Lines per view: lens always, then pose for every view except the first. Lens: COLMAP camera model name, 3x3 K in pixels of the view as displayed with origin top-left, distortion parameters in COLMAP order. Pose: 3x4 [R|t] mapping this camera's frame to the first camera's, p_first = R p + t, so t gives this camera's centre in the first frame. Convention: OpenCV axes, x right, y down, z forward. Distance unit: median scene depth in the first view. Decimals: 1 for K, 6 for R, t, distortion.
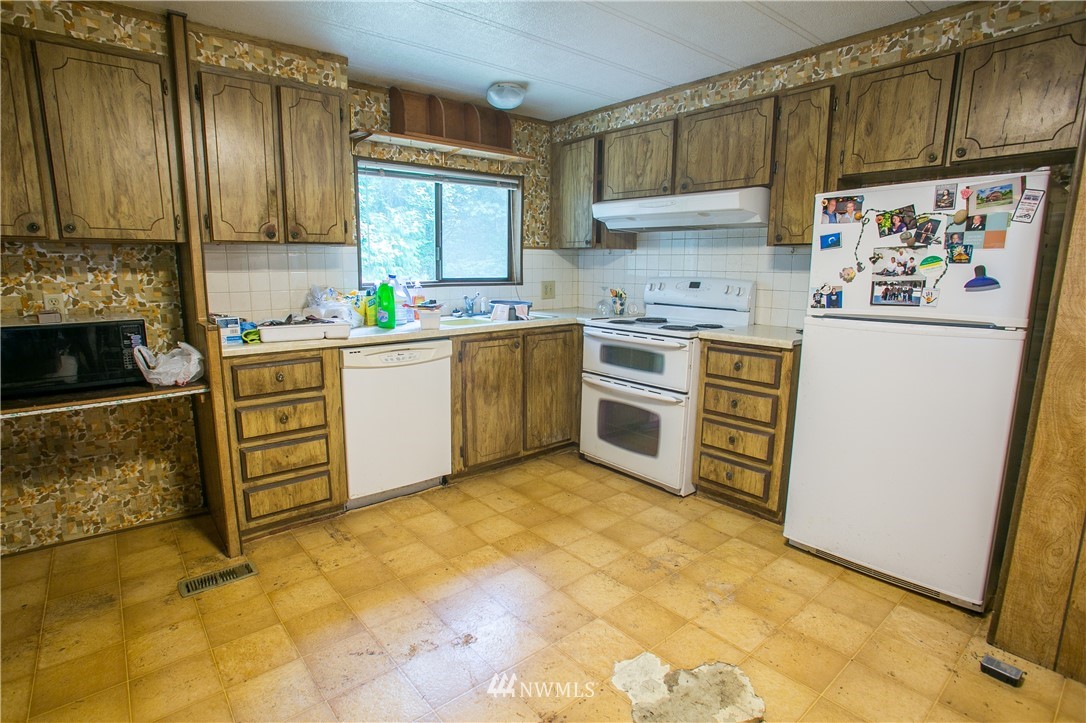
lens RADIAL K [[547.5, 0, 524.7], [0, 547.5, 361.8], [0, 0, 1]] dist [-0.092685, 0.047930]
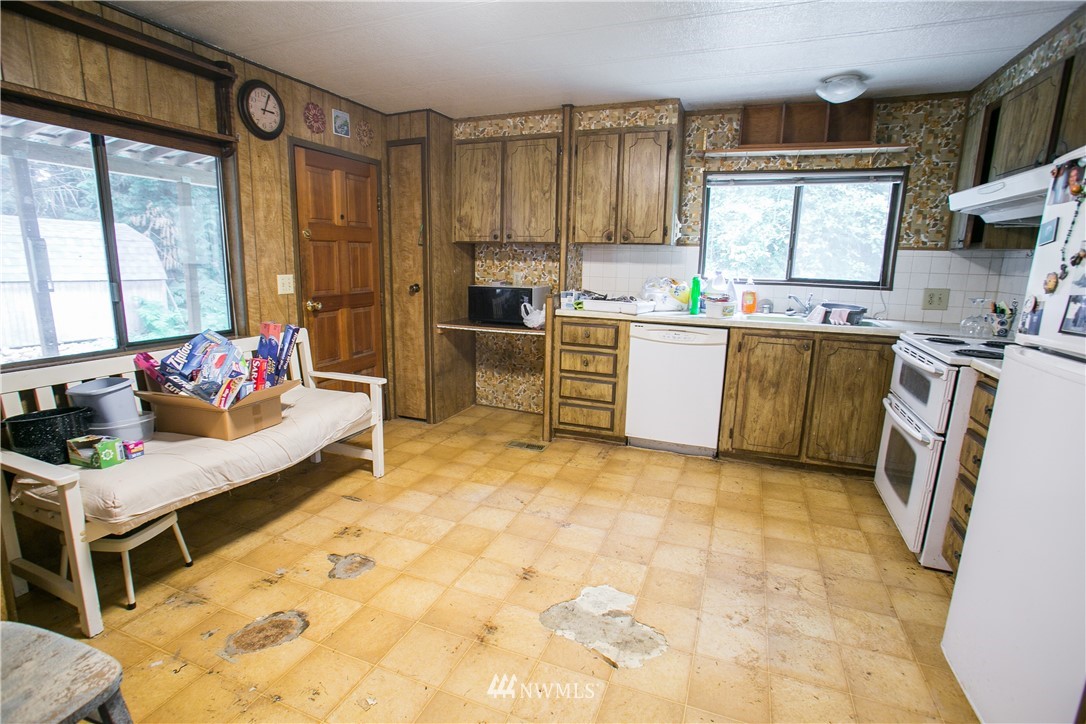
lens RADIAL K [[531.3, 0, 523.4], [0, 531.3, 359.6], [0, 0, 1]] dist [-0.086752, 0.040250]
pose [[0.469749, 0.173779, -0.865527, 0.673724], [-0.168908, 0.980013, 0.105094, -0.024907], [0.866491, 0.096827, 0.489712, 0.125340]]
